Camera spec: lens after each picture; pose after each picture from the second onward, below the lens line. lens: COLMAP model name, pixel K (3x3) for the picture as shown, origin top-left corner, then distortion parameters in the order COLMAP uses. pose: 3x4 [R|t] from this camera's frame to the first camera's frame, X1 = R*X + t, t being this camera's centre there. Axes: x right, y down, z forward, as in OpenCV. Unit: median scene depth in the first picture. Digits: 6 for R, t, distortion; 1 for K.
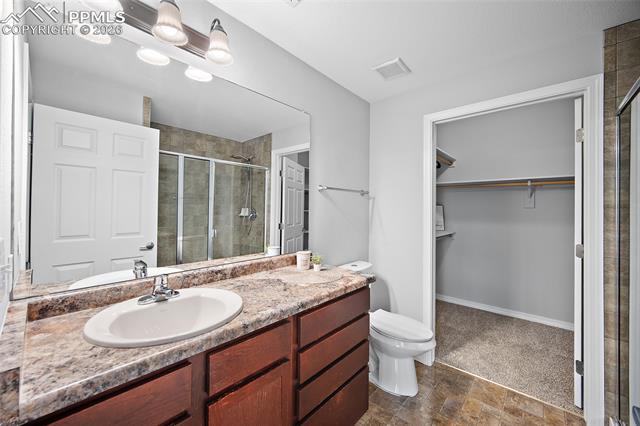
lens RADIAL K [[252.9, 0, 319.4], [0, 252.9, 211.8], [0, 0, 1]] dist [-0.000872, 0.000563]
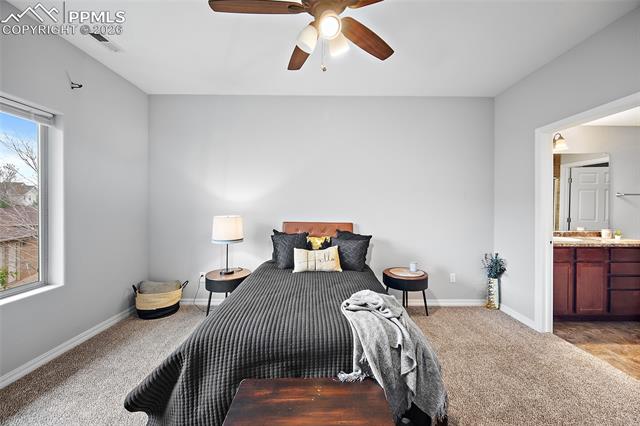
lens RADIAL K [[252.9, 0, 321.3], [0, 252.9, 209.4], [0, 0, 1]] dist [-0.000872, 0.000563]
pose [[0.672548, -0.001341, -0.740052, -0.099415], [0.002416, 0.999997, 0.000384, -0.005515], [0.740049, -0.002046, 0.672550, -1.905202]]
